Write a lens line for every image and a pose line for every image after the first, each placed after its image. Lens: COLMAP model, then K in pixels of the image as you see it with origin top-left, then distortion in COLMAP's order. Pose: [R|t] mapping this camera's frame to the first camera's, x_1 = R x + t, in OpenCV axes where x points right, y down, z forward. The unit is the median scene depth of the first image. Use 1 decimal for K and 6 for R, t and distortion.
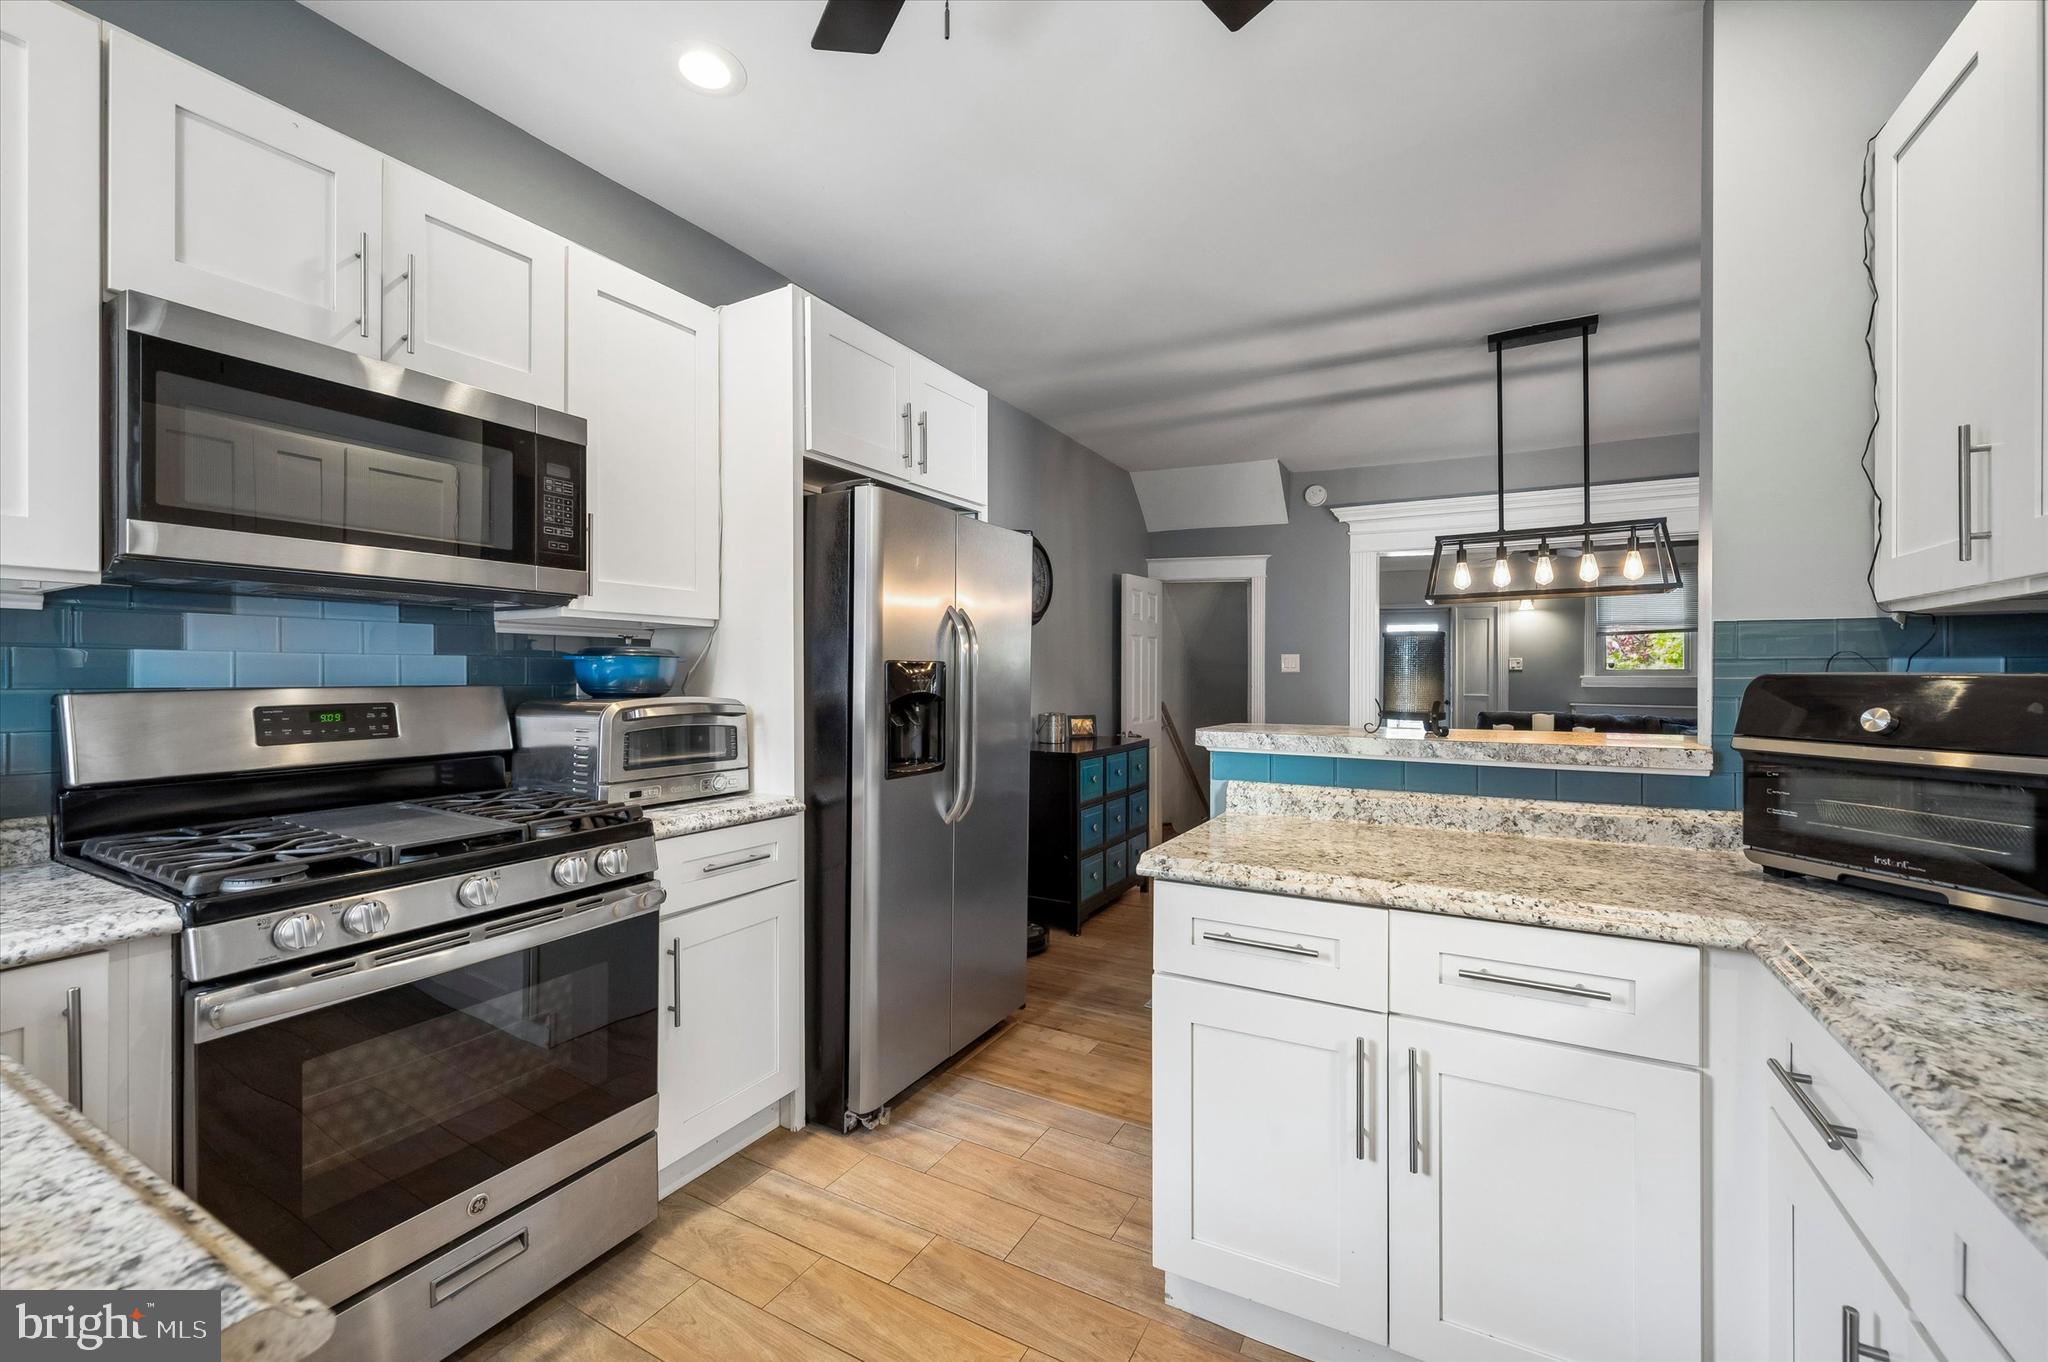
lens RADIAL K [[811.7, 0, 1032.4], [0, 811.7, 679.4], [0, 0, 1]] dist [0.001879, -0.000257]
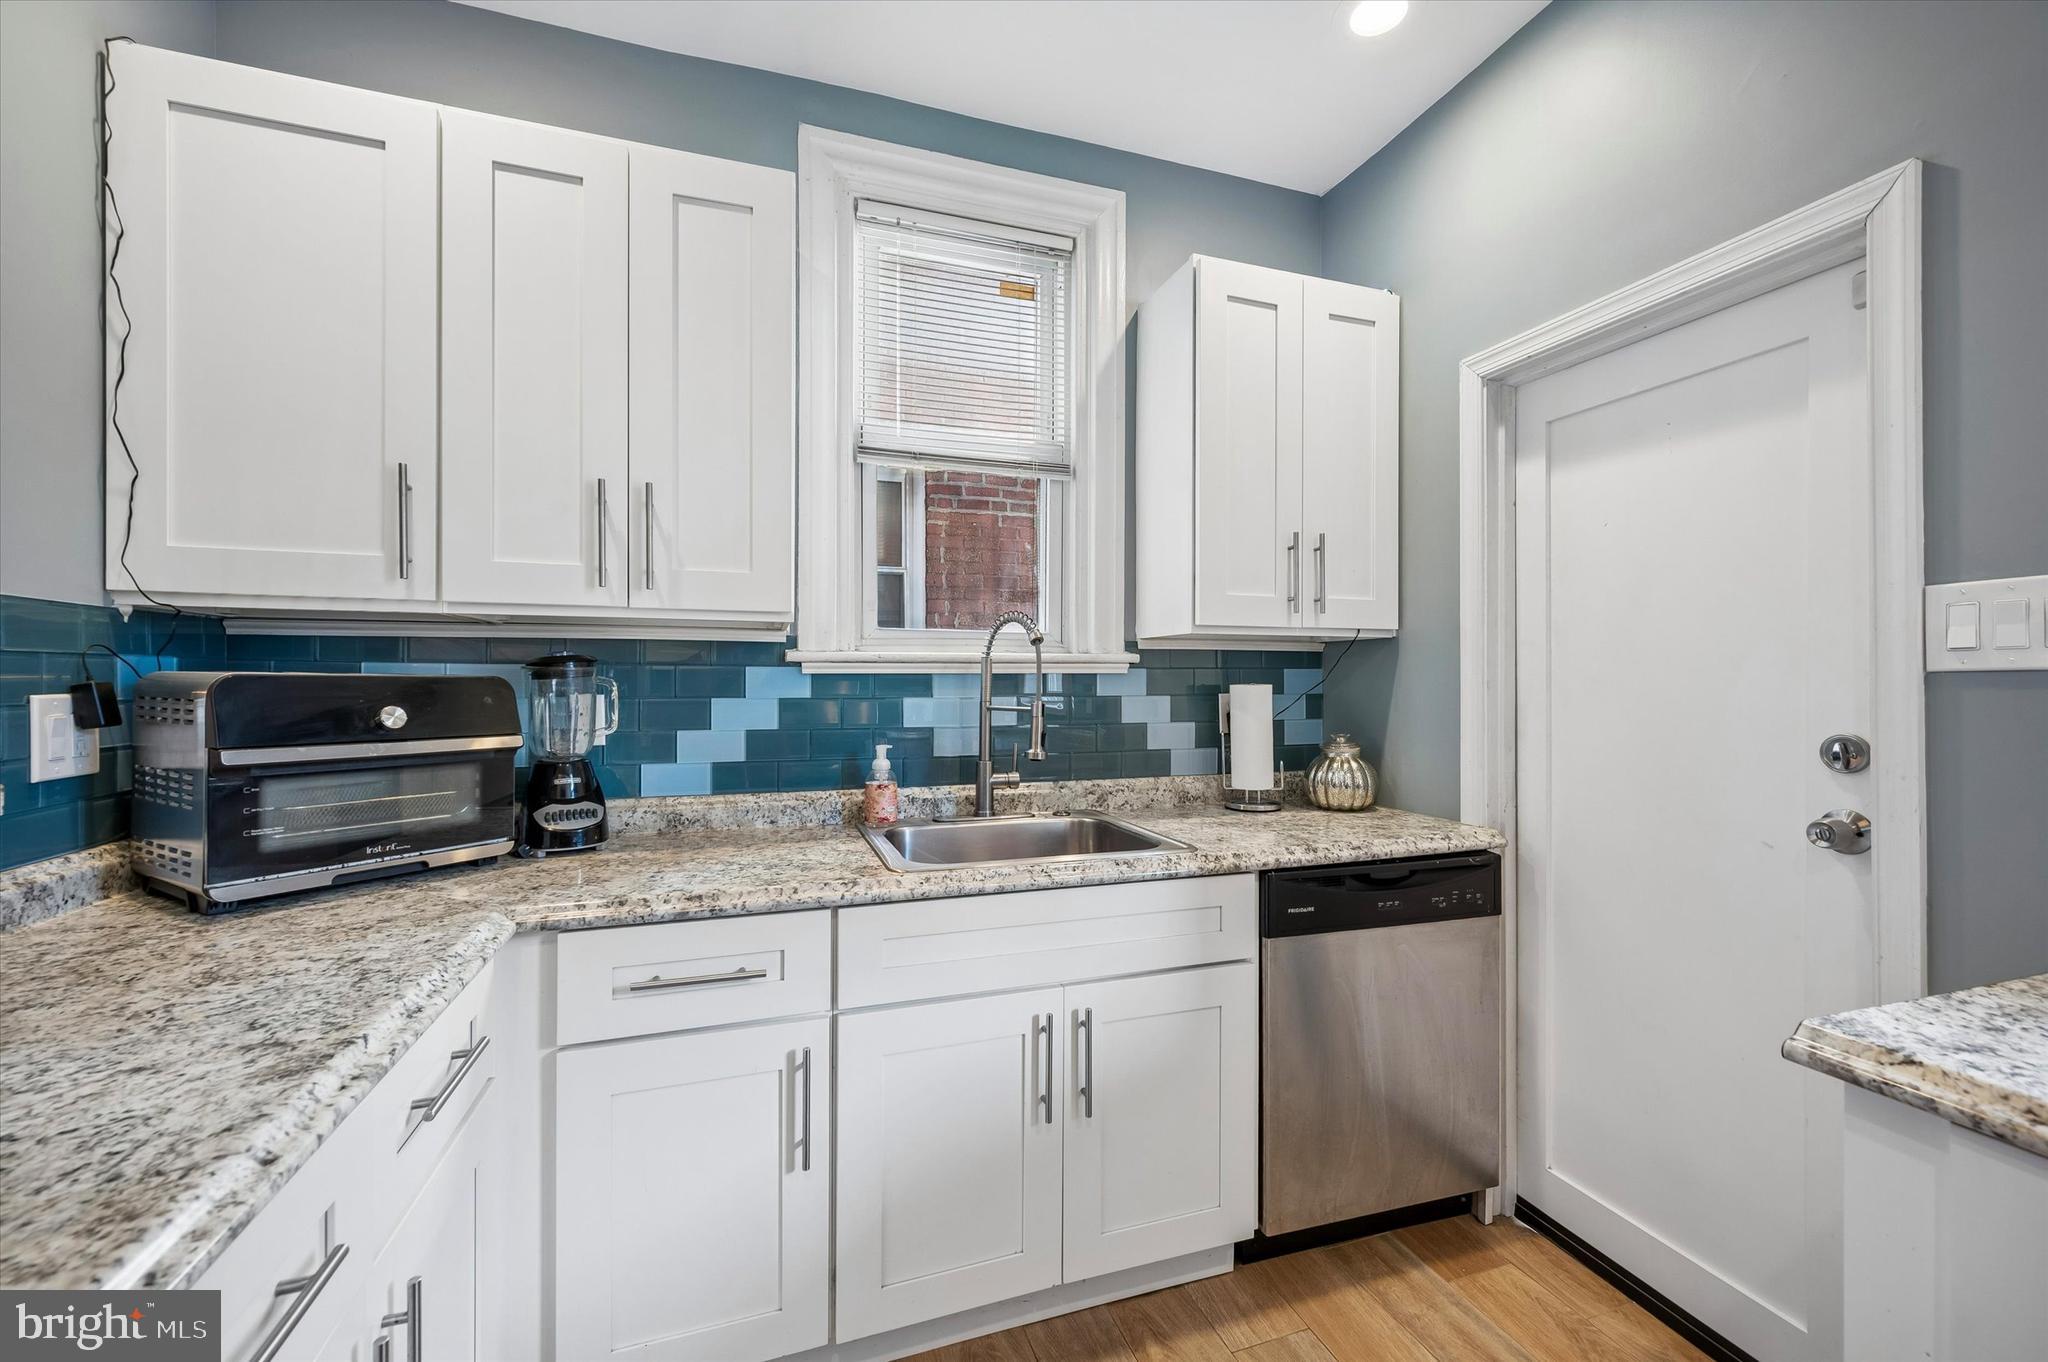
lens RADIAL K [[811.7, 0, 1025.4], [0, 811.7, 670.8], [0, 0, 1]] dist [0.001879, -0.000257]
pose [[-0.729441, -0.008716, 0.683988, -0.303220], [-0.001929, 0.999941, 0.010685, -0.024224], [-0.684041, 0.006474, -0.729415, 1.166265]]
